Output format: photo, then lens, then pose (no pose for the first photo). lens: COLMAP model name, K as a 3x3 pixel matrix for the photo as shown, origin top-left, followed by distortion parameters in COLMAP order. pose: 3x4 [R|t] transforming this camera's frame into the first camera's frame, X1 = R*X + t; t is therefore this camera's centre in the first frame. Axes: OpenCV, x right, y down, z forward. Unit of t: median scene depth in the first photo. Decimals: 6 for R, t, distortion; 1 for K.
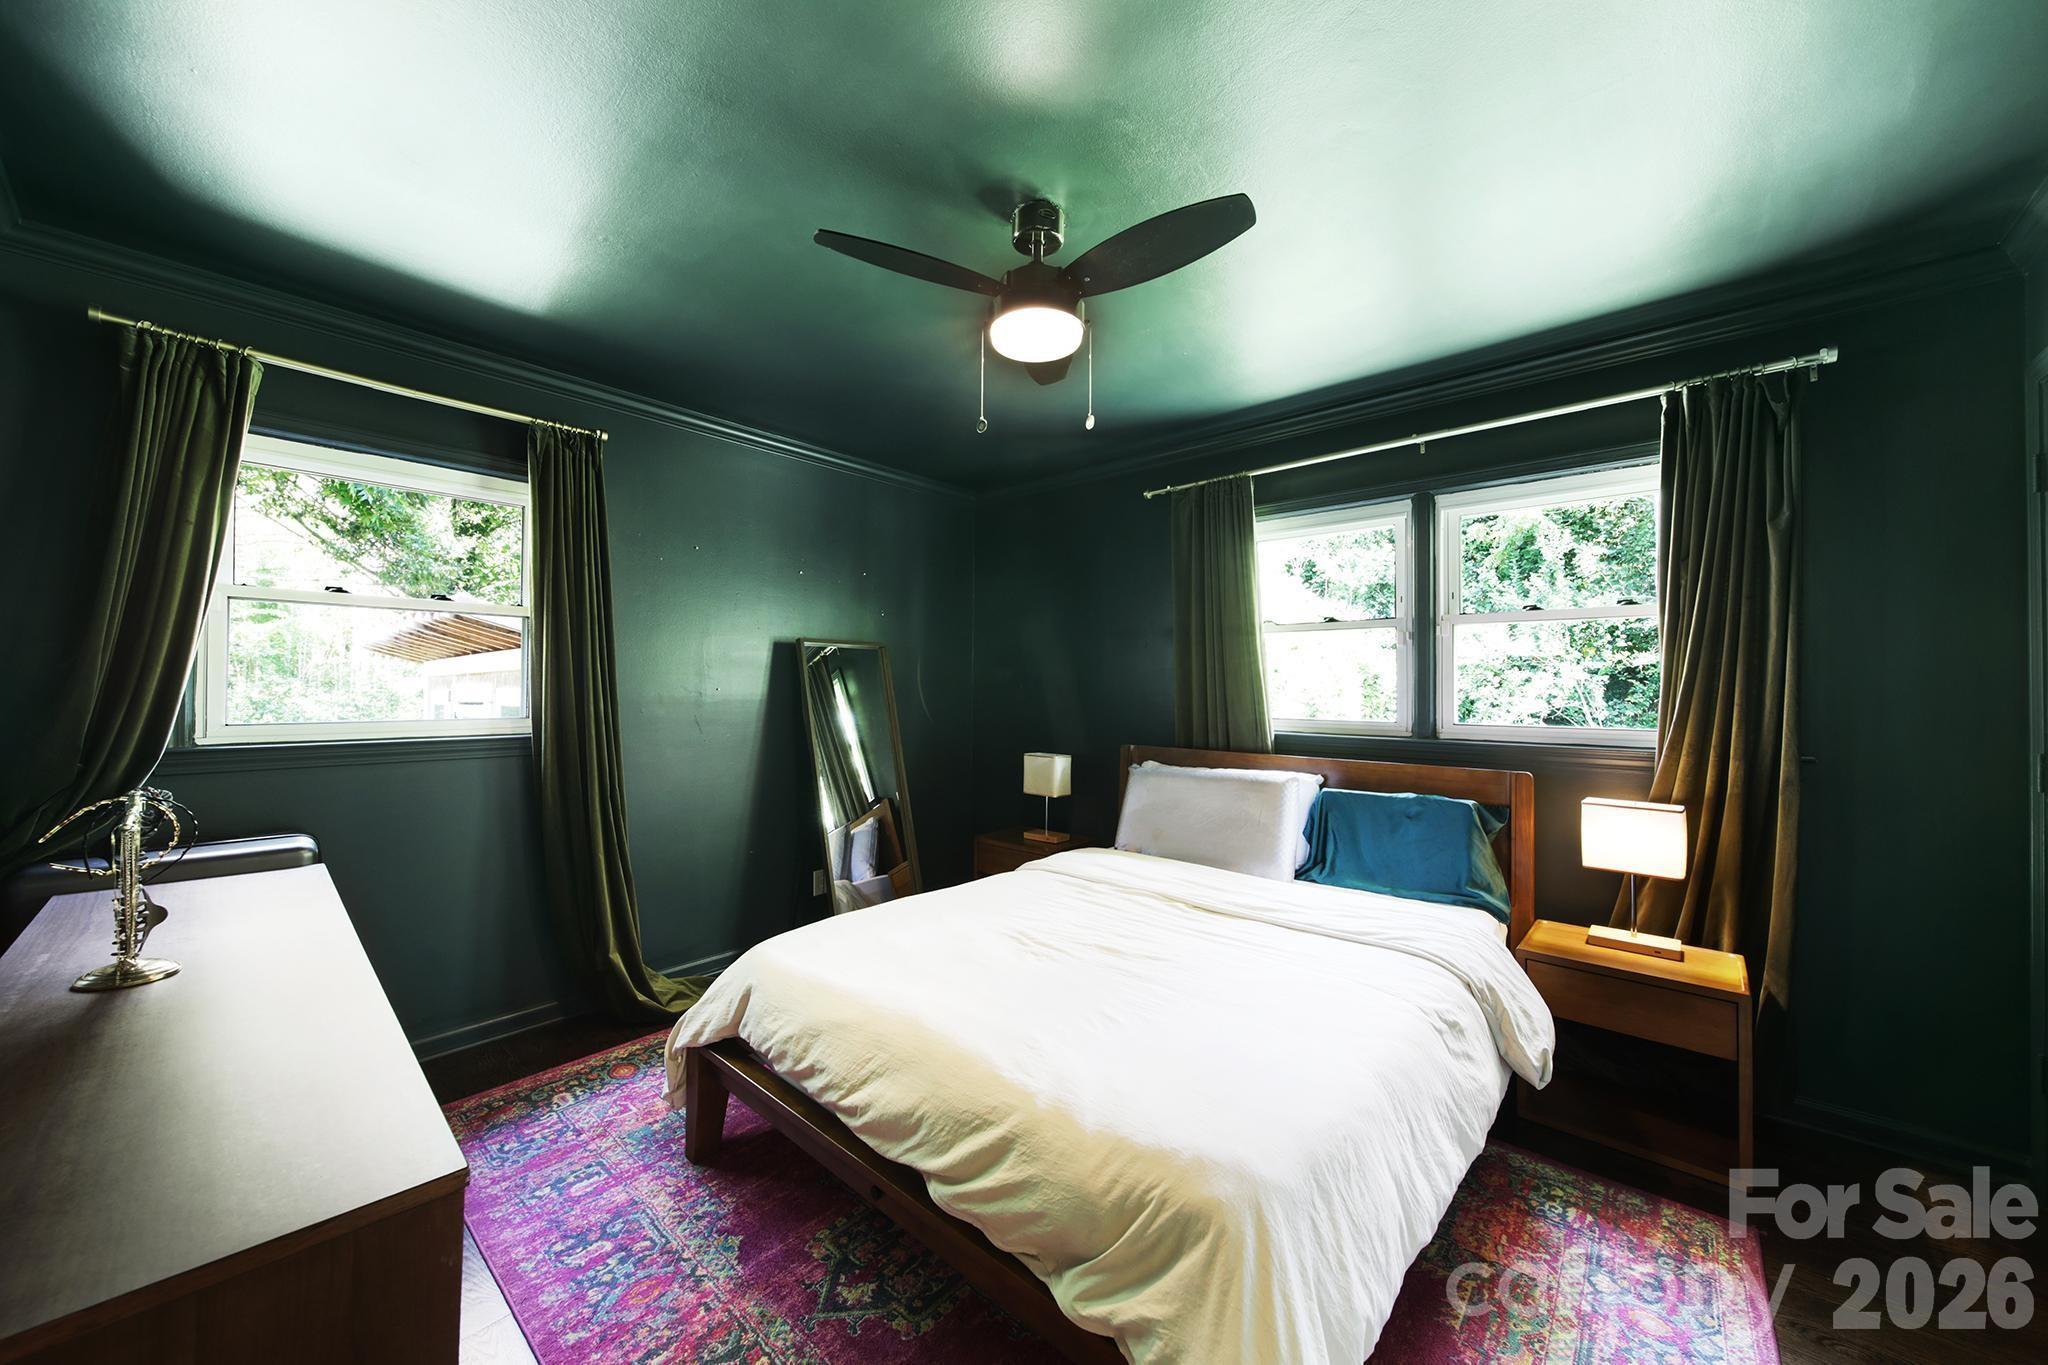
lens RADIAL K [[722.8, 0, 1025.0], [0, 722.8, 664.7], [0, 0, 1]] dist [-0.002085, -0.000680]
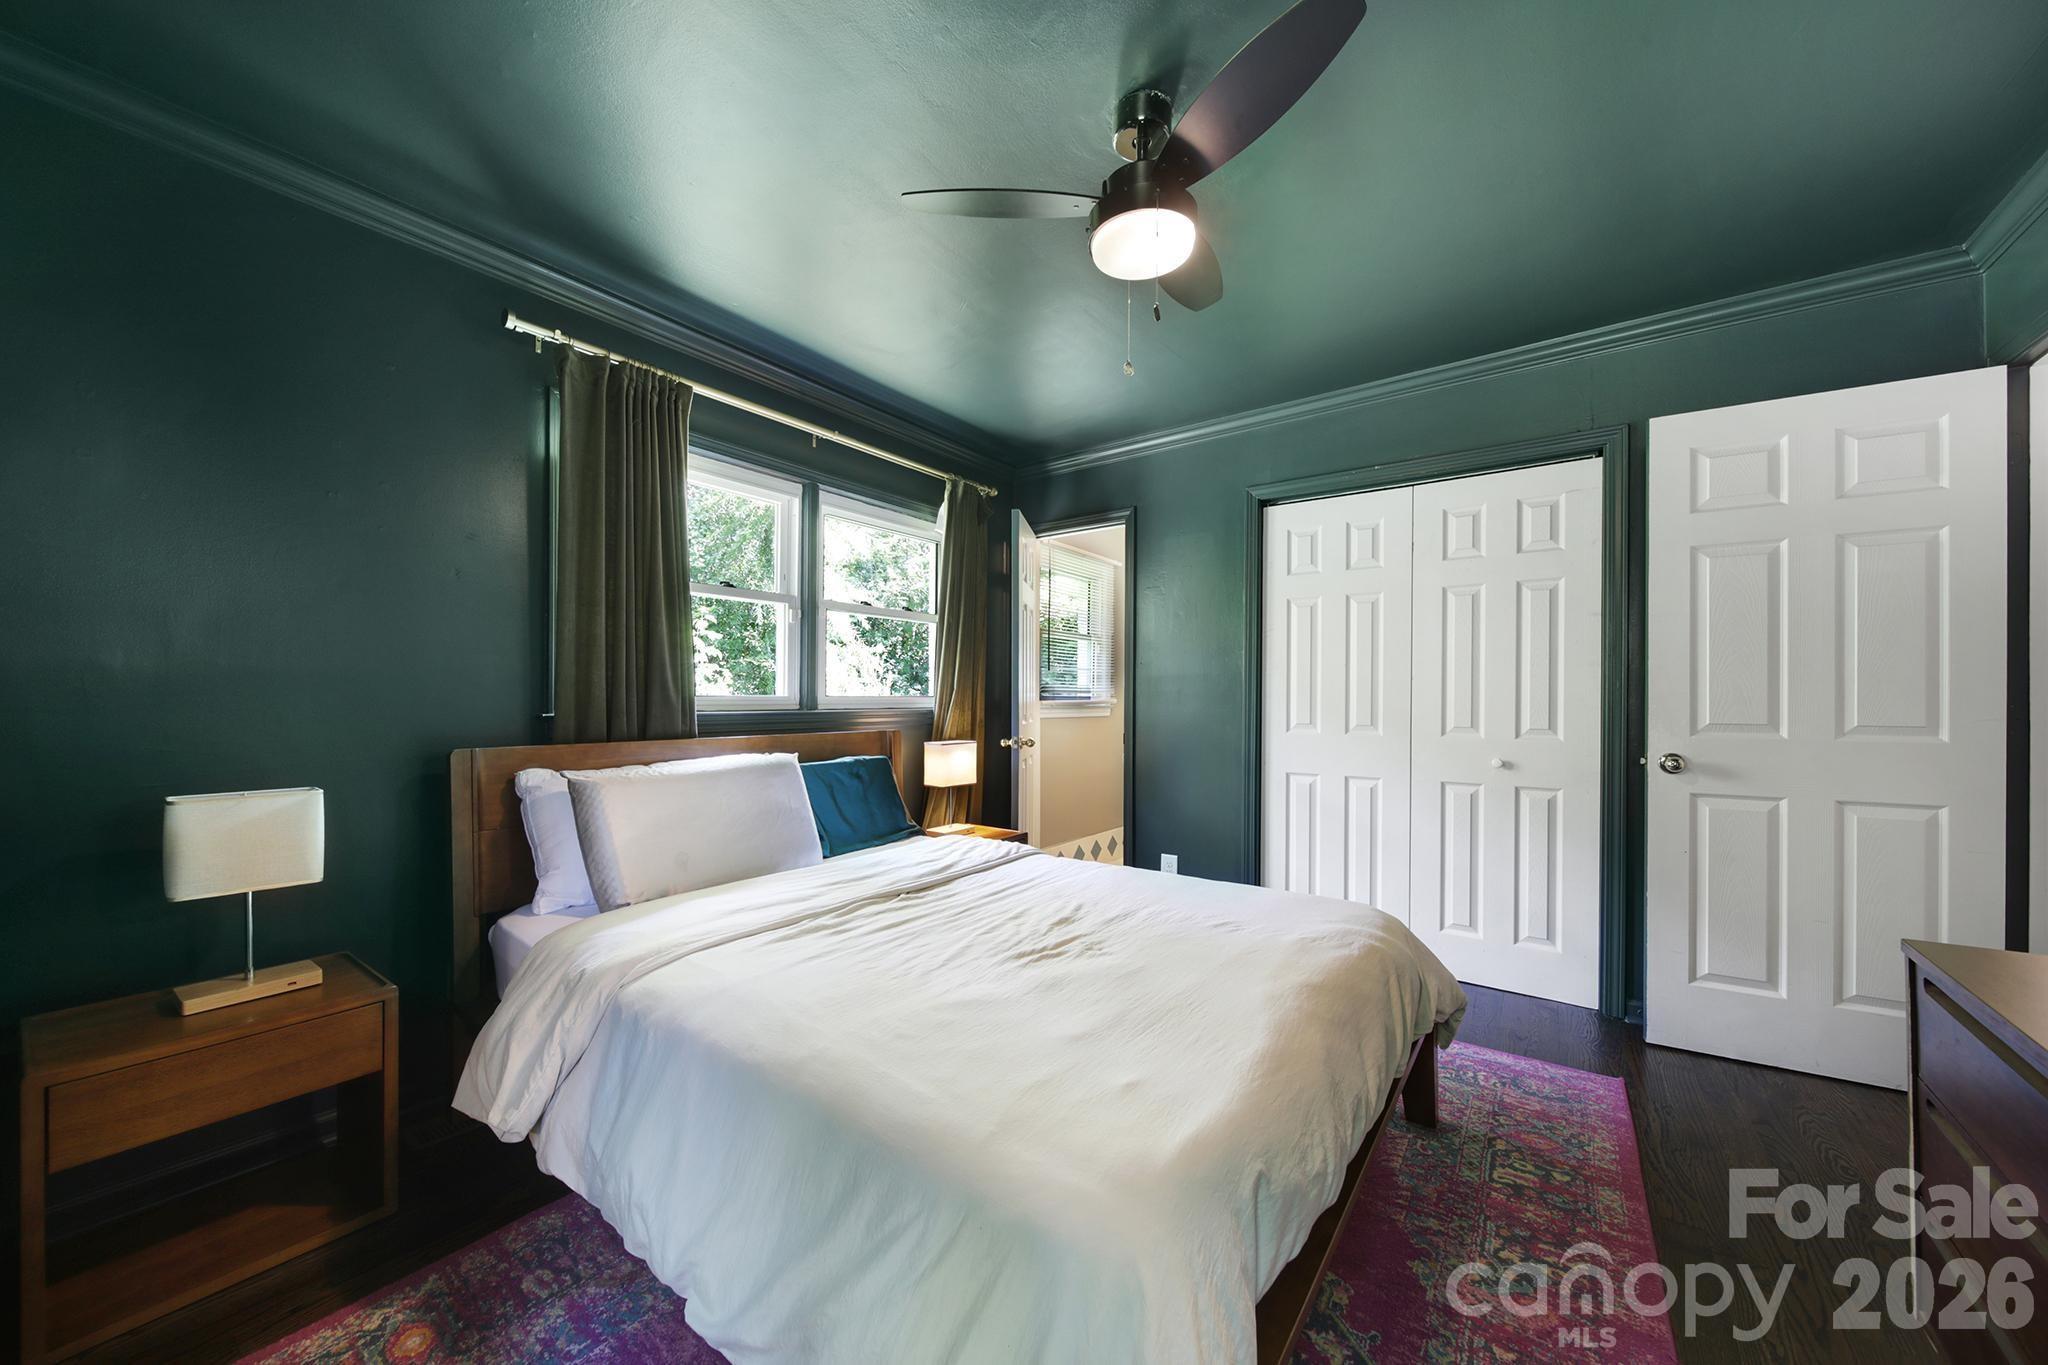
lens RADIAL K [[724.7, 0, 1024.0], [0, 724.7, 682.5], [0, 0, 1]] dist [-0.001301, -0.000509]
pose [[-0.086446, 0.014662, 0.996149, -0.688454], [-0.034515, 0.999247, -0.017703, 0.085697], [-0.995658, -0.035912, -0.085875, 0.955937]]
